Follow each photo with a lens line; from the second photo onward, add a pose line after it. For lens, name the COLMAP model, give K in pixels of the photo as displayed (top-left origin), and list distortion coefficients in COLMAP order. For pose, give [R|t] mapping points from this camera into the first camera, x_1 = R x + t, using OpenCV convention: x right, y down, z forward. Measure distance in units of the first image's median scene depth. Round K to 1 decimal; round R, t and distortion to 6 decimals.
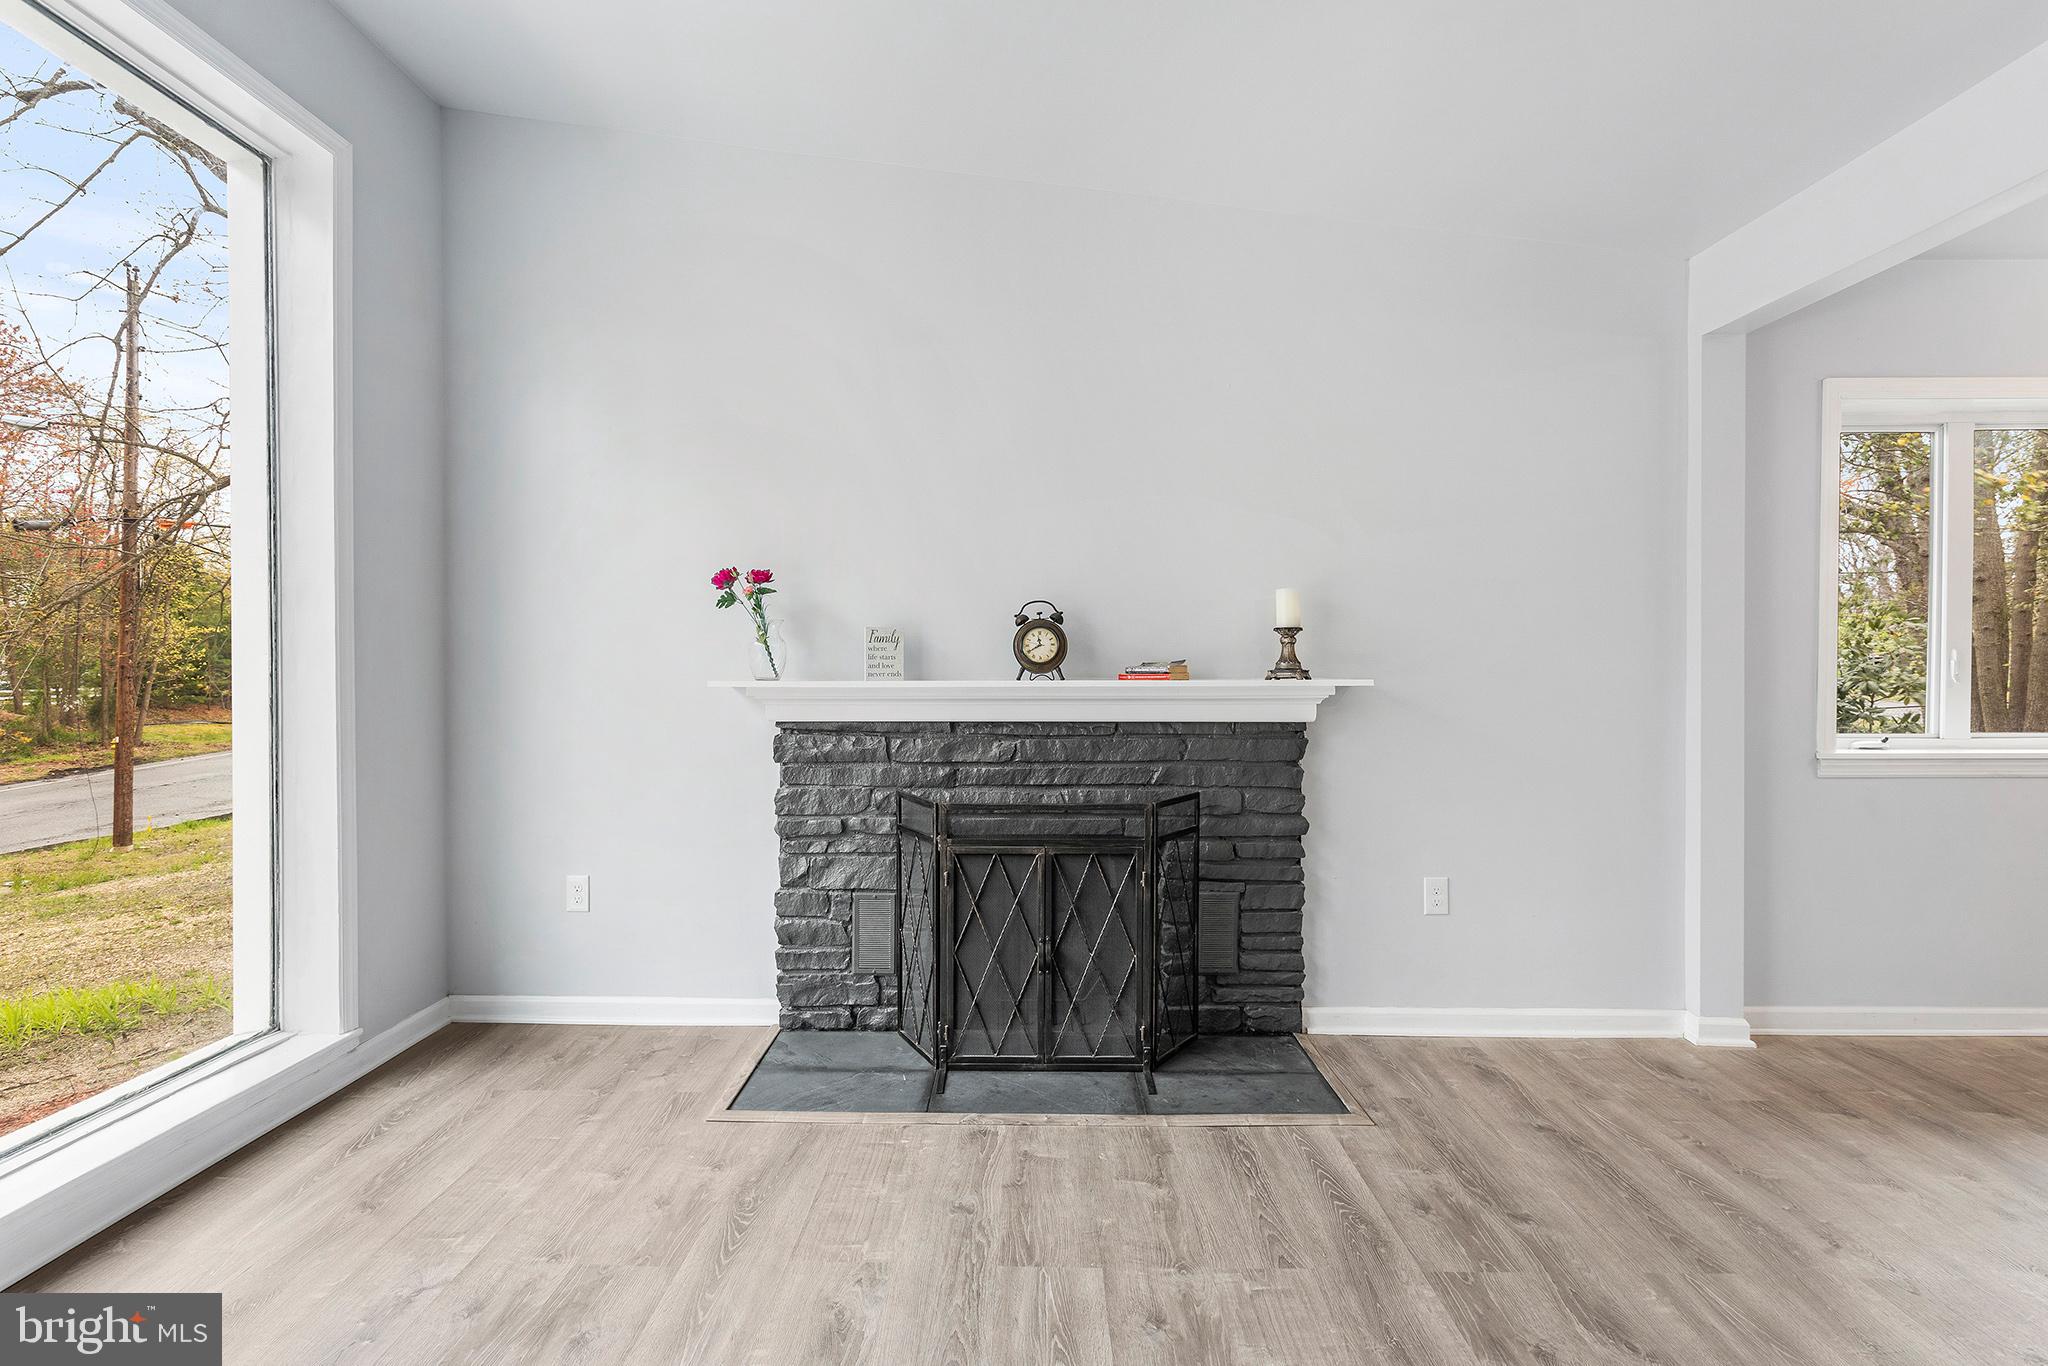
lens RADIAL K [[958.1, 0, 1031.4], [0, 958.1, 677.0], [0, 0, 1]] dist [-0.000829, 0.003258]
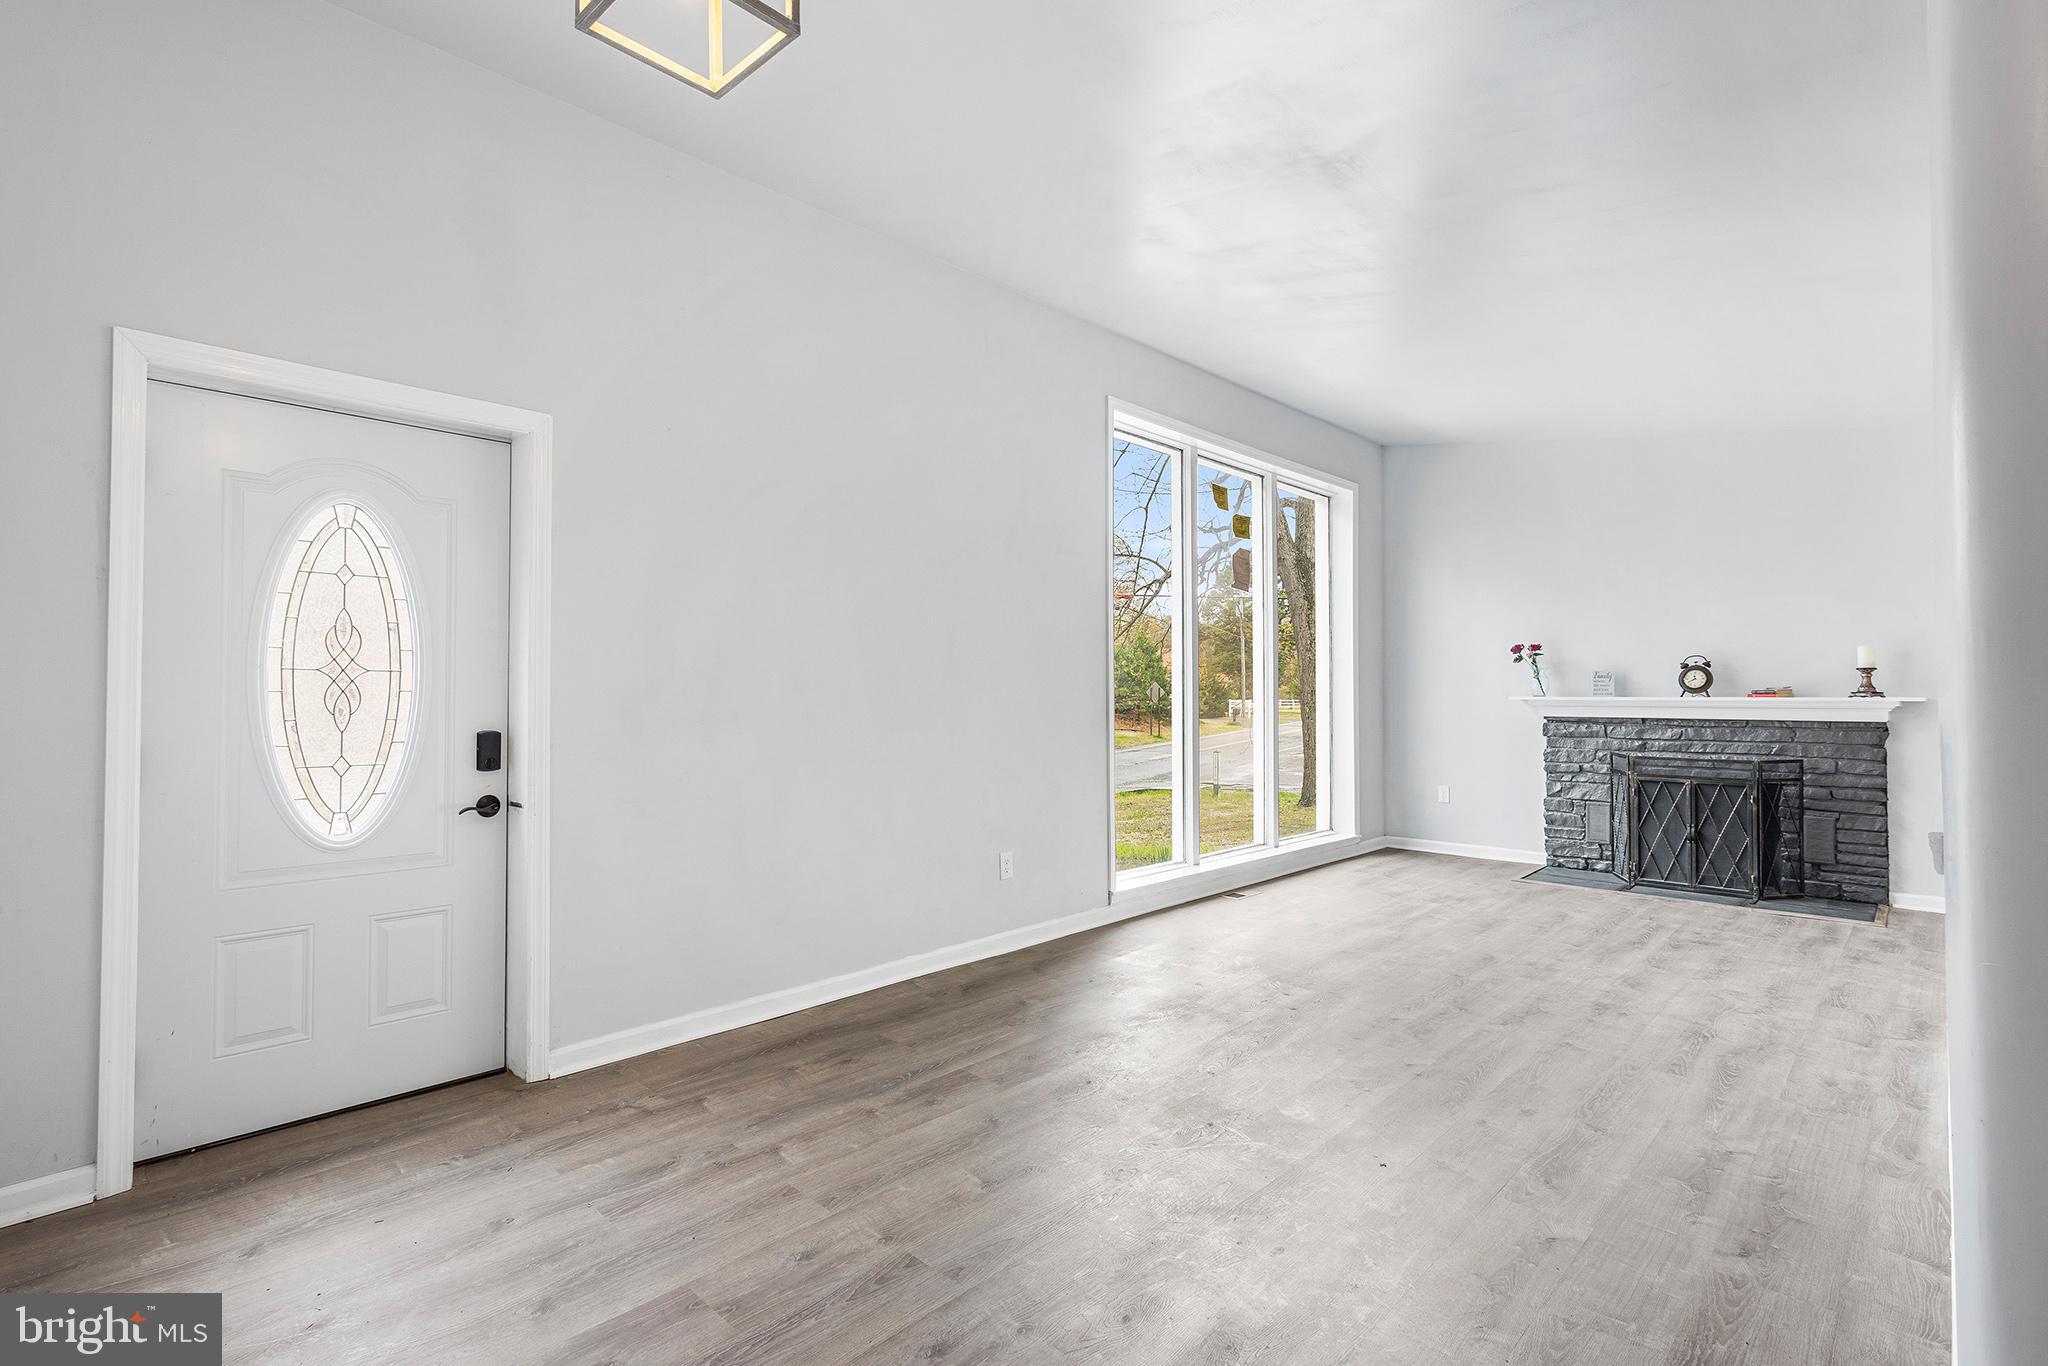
lens RADIAL K [[958.1, 0, 1013.1], [0, 958.1, 676.5], [0, 0, 1]] dist [-0.000829, 0.003258]
pose [[0.717616, -0.009504, -0.696374, 0.362528], [-0.008271, 0.999720, -0.022168, 0.015809], [0.696390, 0.021668, 0.717337, -1.319812]]
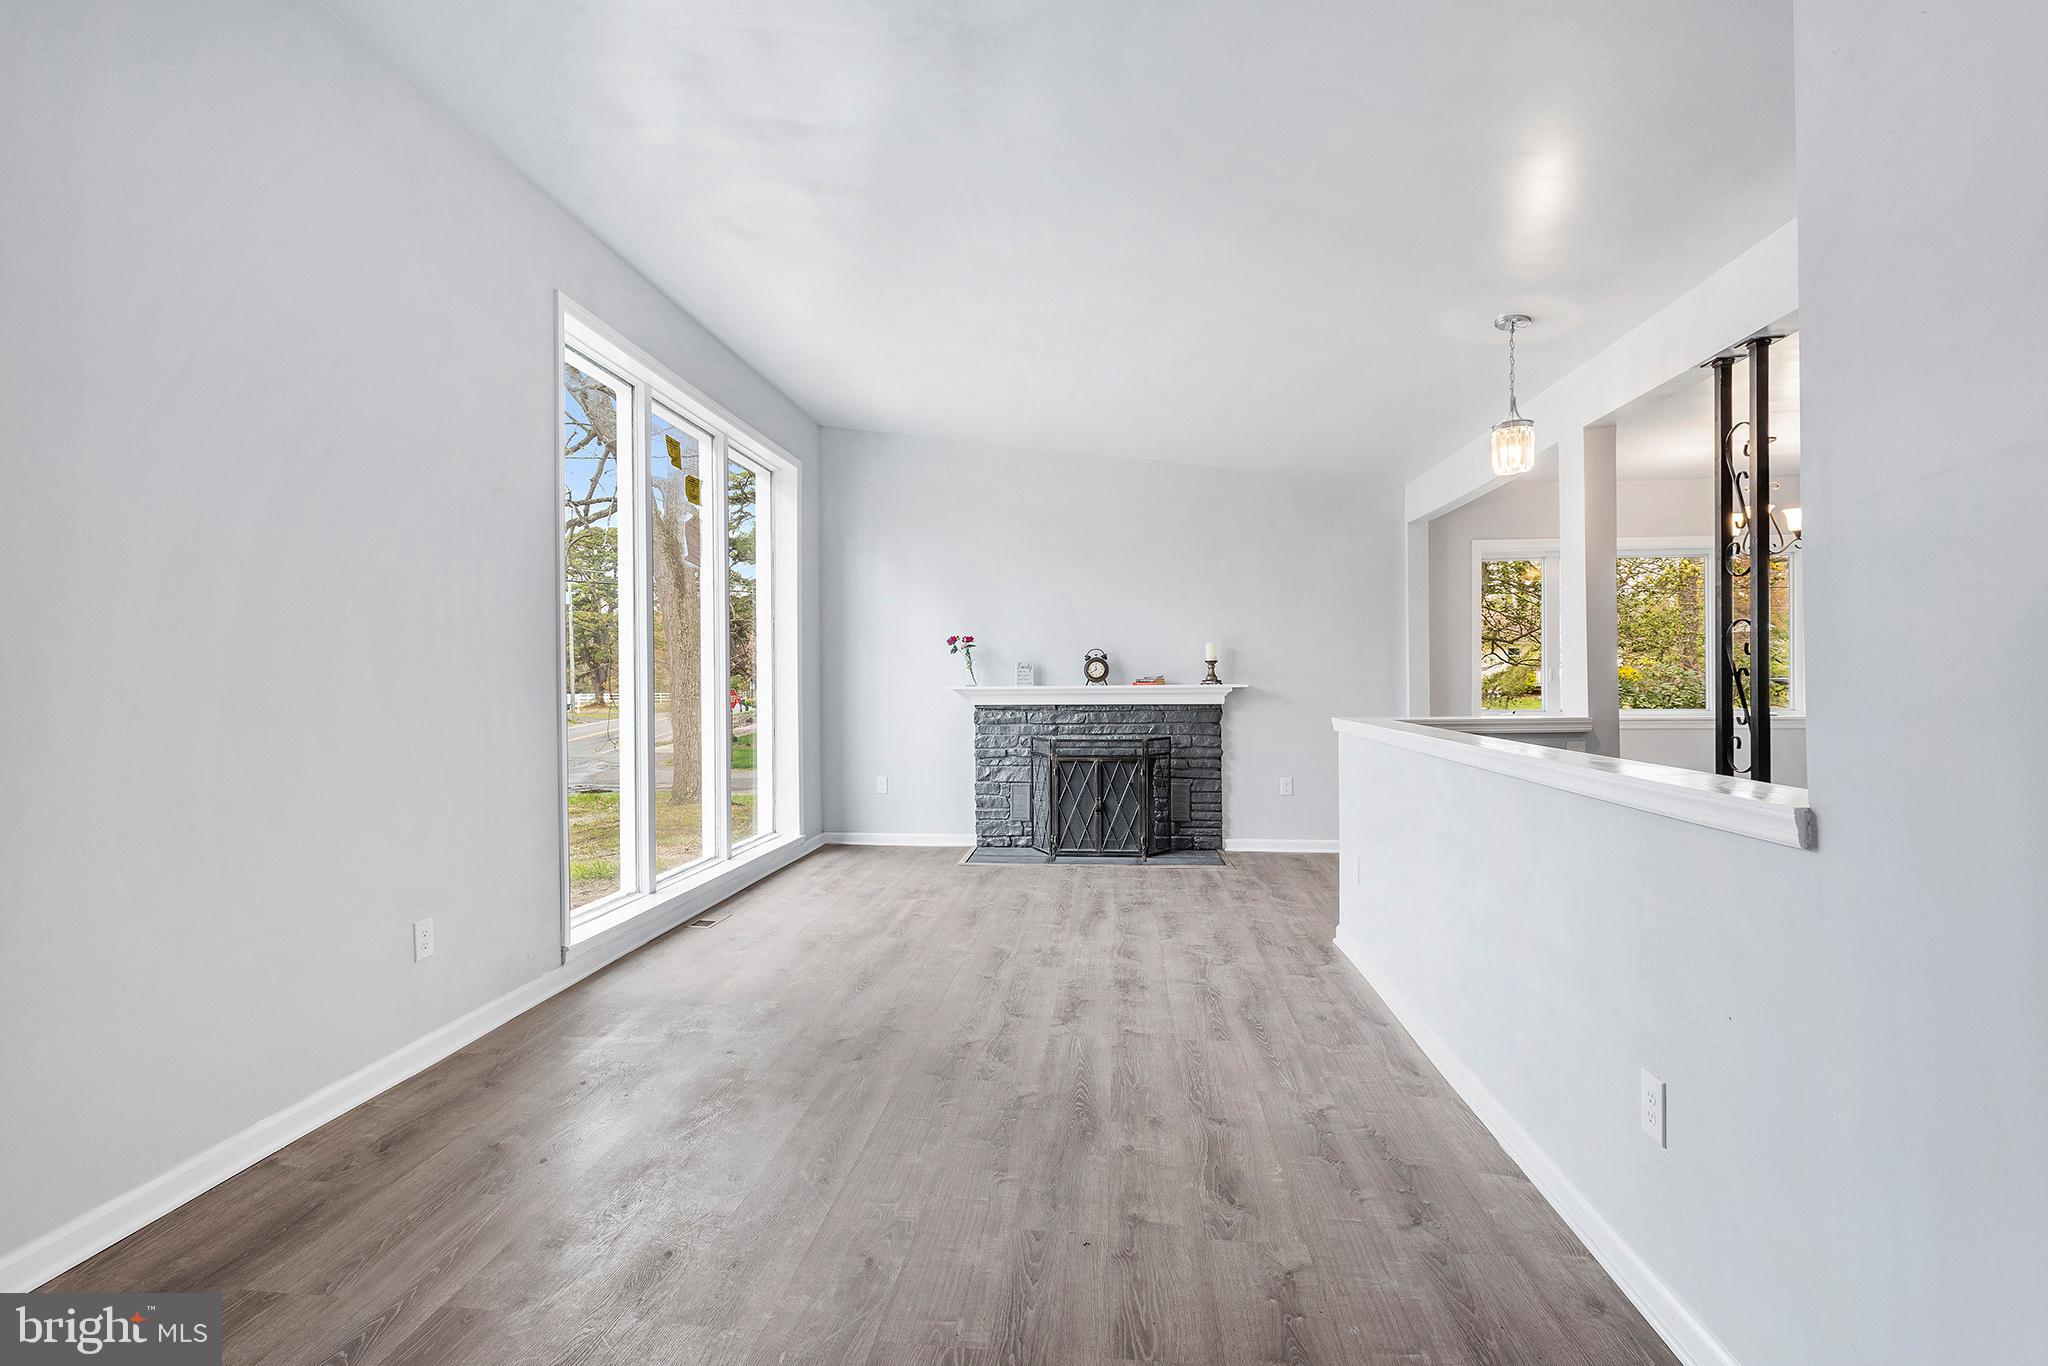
lens RADIAL K [[958.1, 0, 989.4], [0, 958.1, 673.2], [0, 0, 1]] dist [-0.000829, 0.003258]
pose [[0.993872, -0.006368, -0.110357, 0.007733], [0.004081, 0.999772, -0.020936, 0.020264], [0.110465, 0.020358, 0.993671, -1.191494]]
